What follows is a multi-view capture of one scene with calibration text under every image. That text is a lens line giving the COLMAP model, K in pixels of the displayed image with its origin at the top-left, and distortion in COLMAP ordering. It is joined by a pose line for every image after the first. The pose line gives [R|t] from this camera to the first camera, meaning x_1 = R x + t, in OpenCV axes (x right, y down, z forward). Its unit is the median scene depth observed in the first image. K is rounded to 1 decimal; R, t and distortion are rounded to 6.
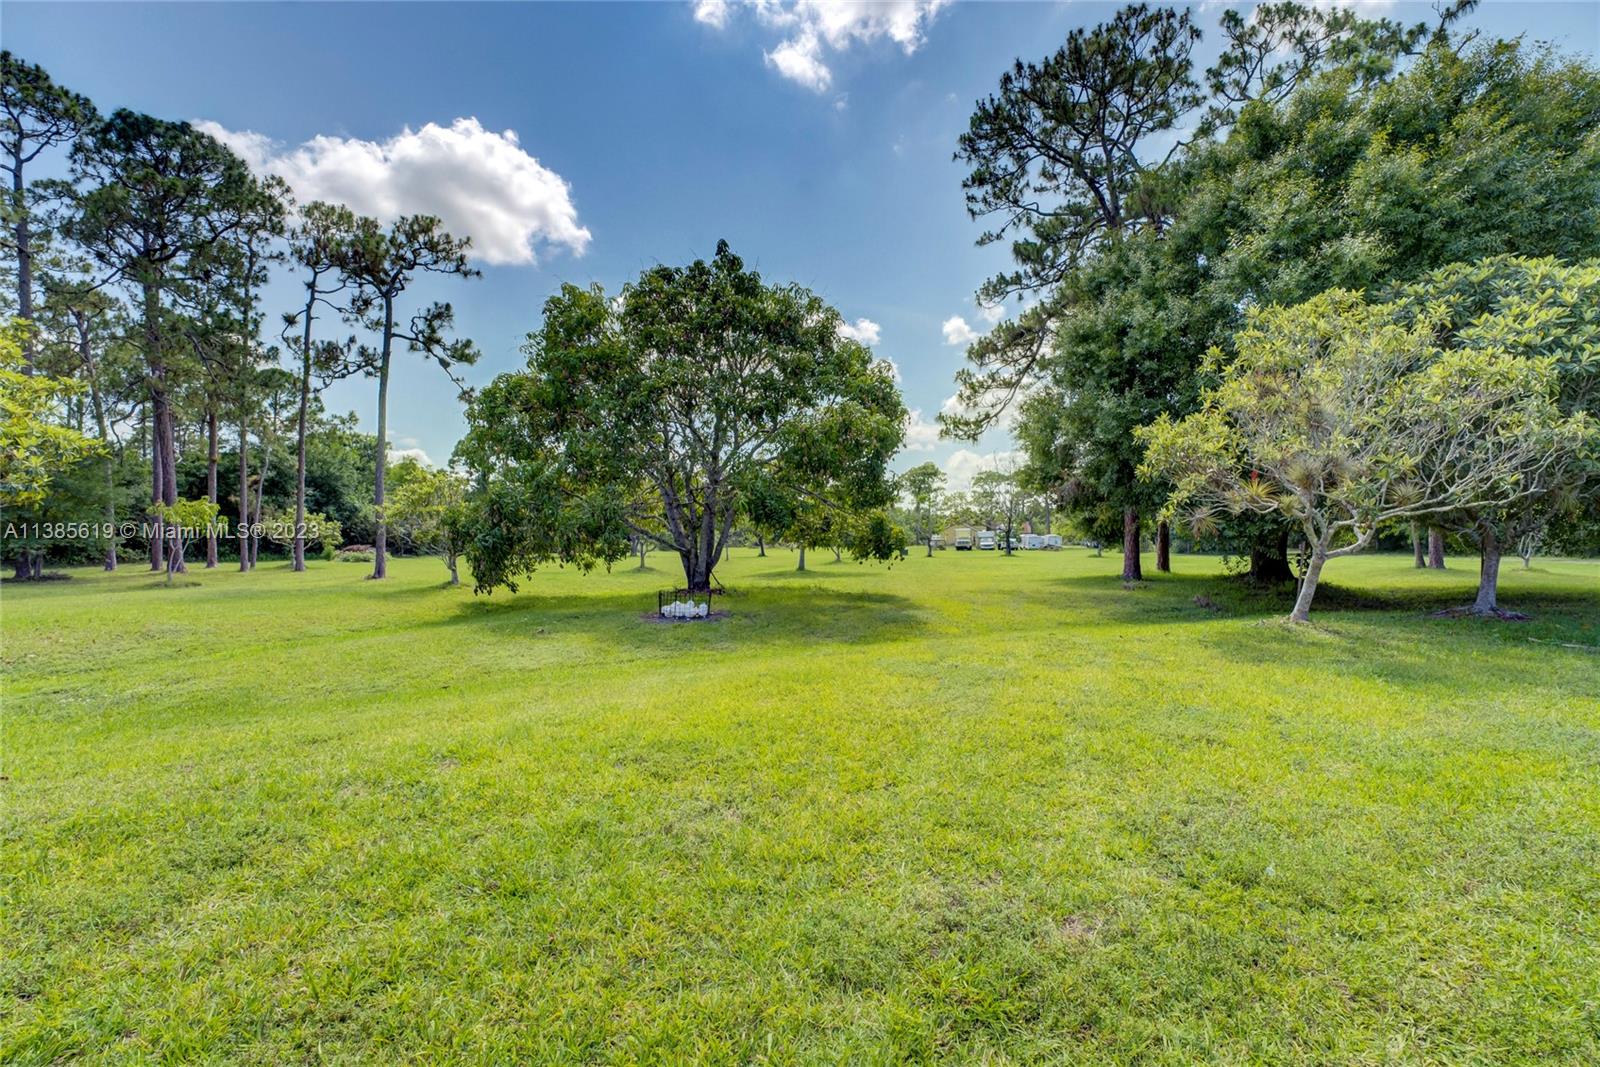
lens RADIAL K [[638.7, 0, 796.1], [0, 638.7, 533.2], [0, 0, 1]] dist [-0.003806, -0.000116]
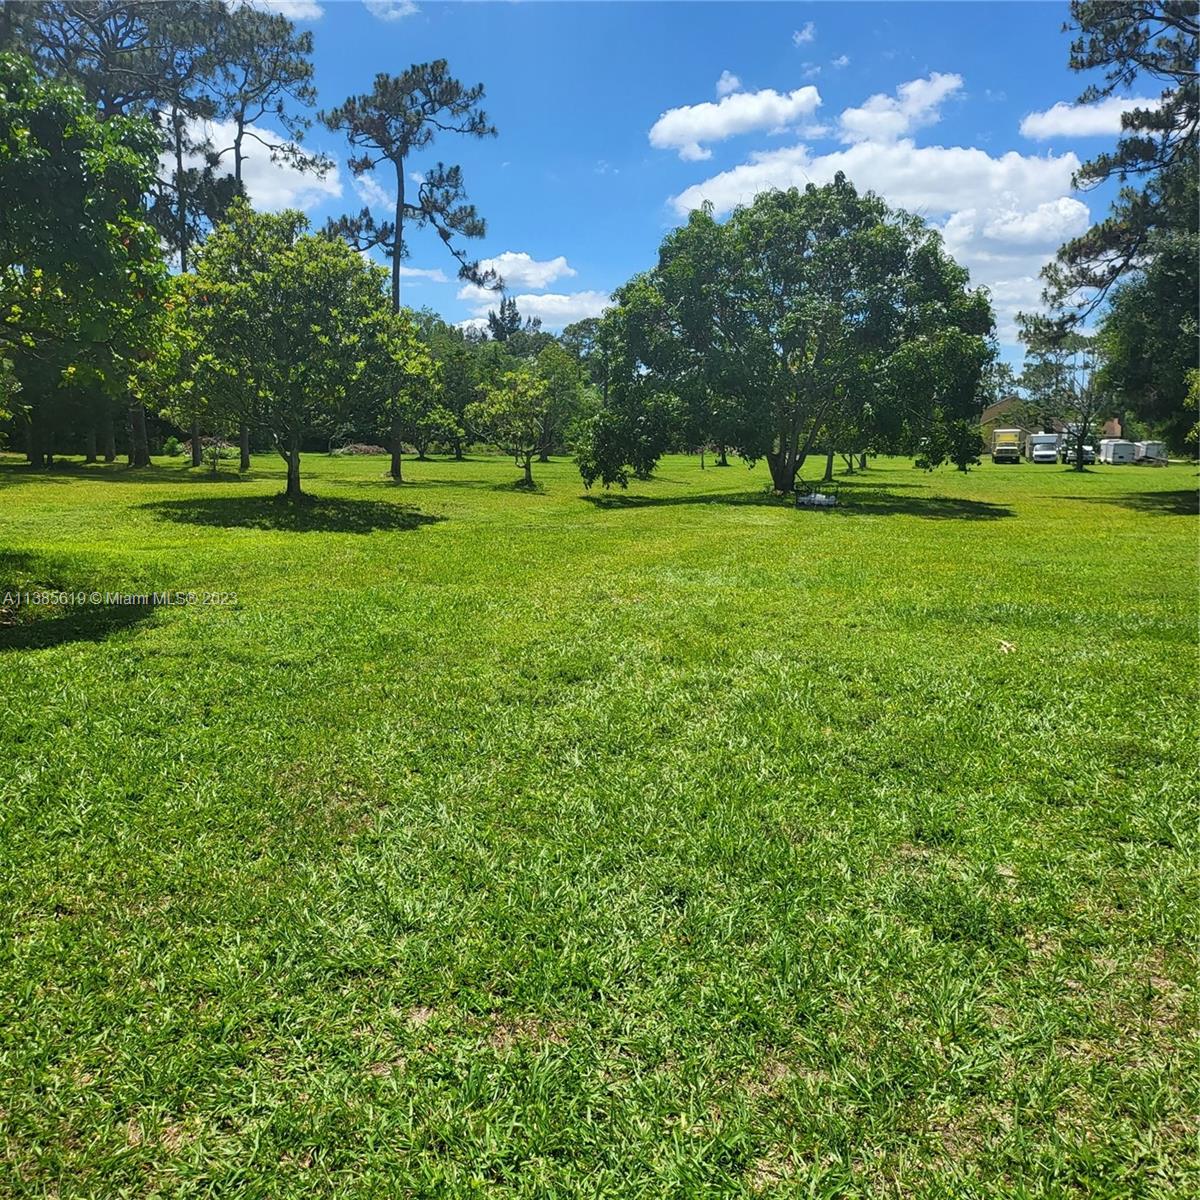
lens RADIAL K [[1123.0, 0, 594.1], [0, 1123.0, 602.2], [0, 0, 1]] dist [0.041490, 0.000000]
pose [[0.996483, 0.034695, -0.076270, -0.219864], [-0.022454, 0.987523, 0.155863, -0.010522], [0.080726, -0.153602, 0.984830, -0.648033]]
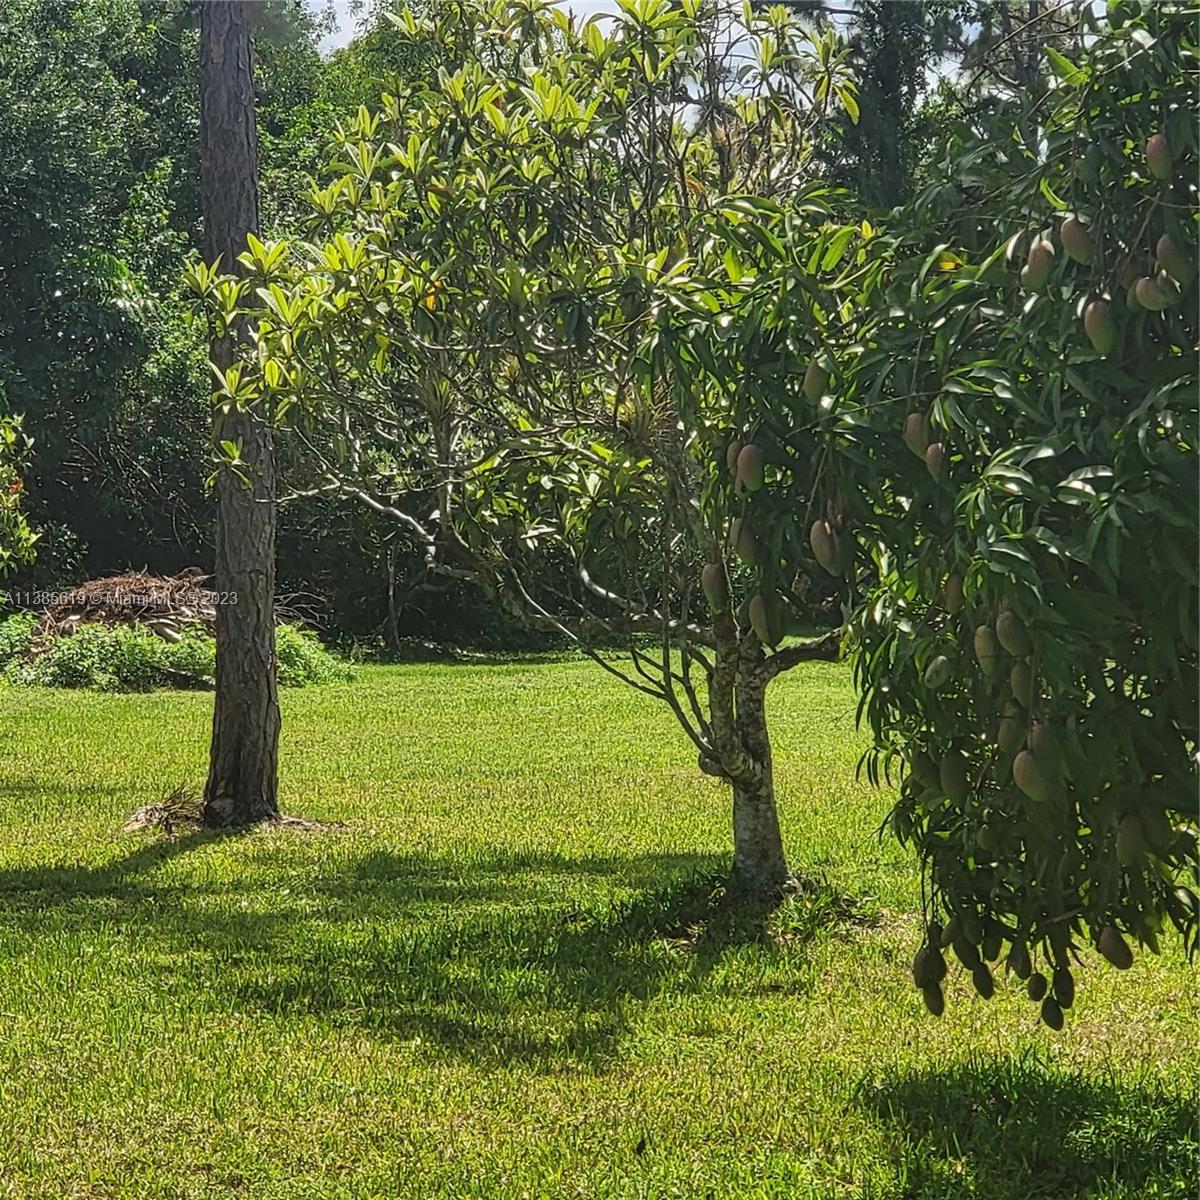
lens RADIAL K [[4768.8, 0, 600.2], [0, 4768.8, 599.7], [0, 0, 1]] dist [-0.397745, 0.000000]
pose [[0.872198, -0.005341, -0.489124, -0.097734], [0.018532, 0.999583, 0.022131, 0.003083], [0.488802, -0.028367, 0.871934, 0.164668]]
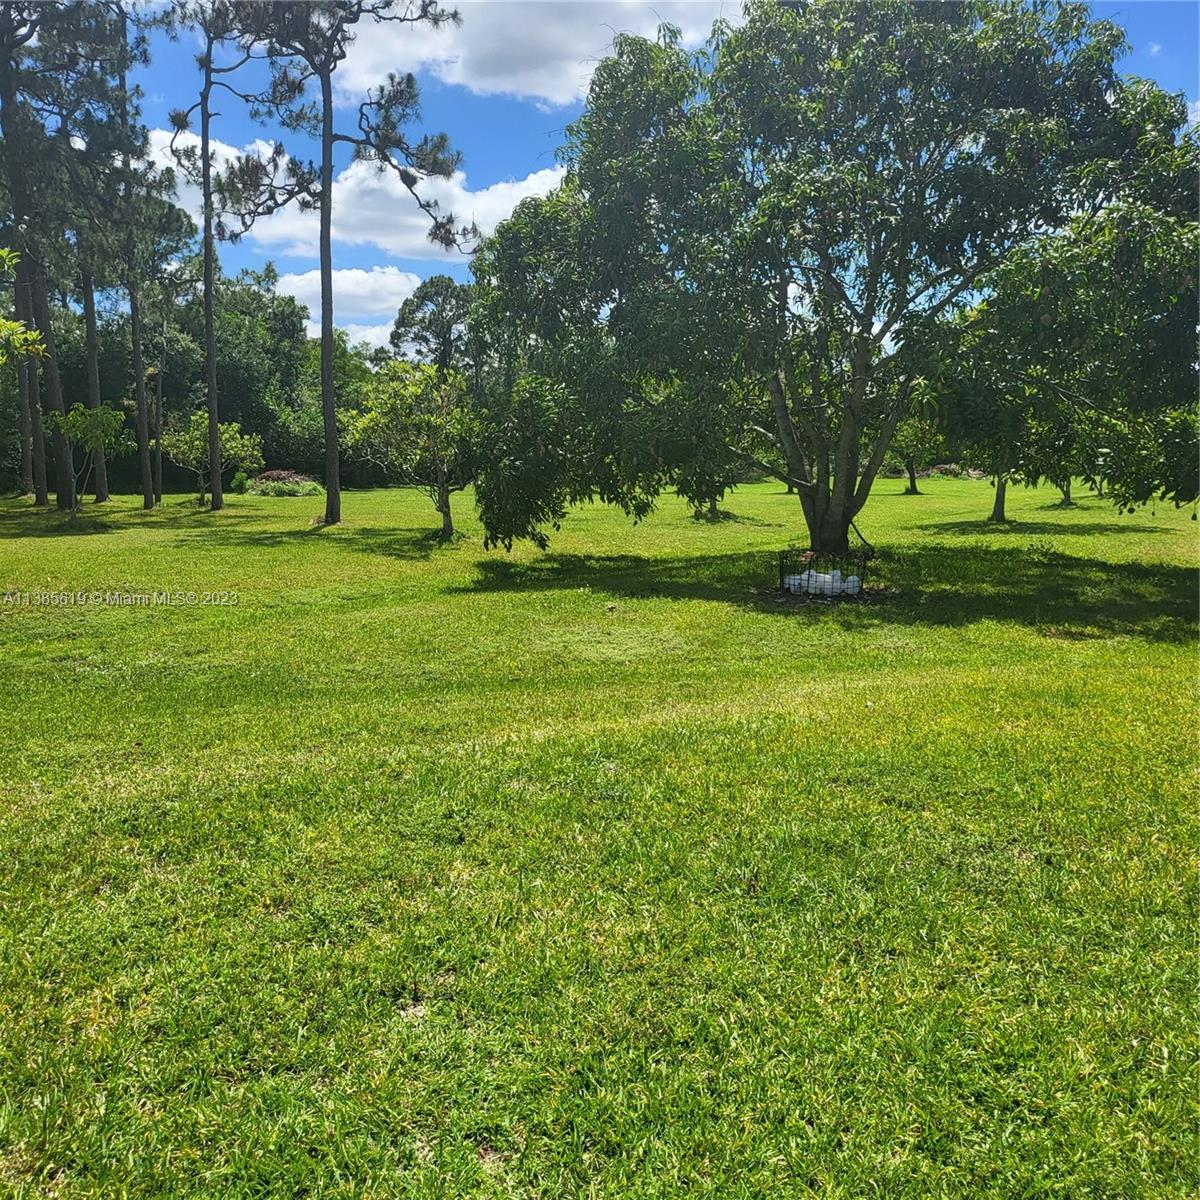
lens RADIAL K [[1123.0, 0, 607.0], [0, 1123.0, 607.6], [0, 0, 1]] dist [0.041490, 0.000000]
pose [[0.955938, 0.037097, -0.291215, -0.028592], [0.004046, 0.990225, 0.139422, -0.004655], [0.293541, -0.134457, 0.946443, -0.049354]]
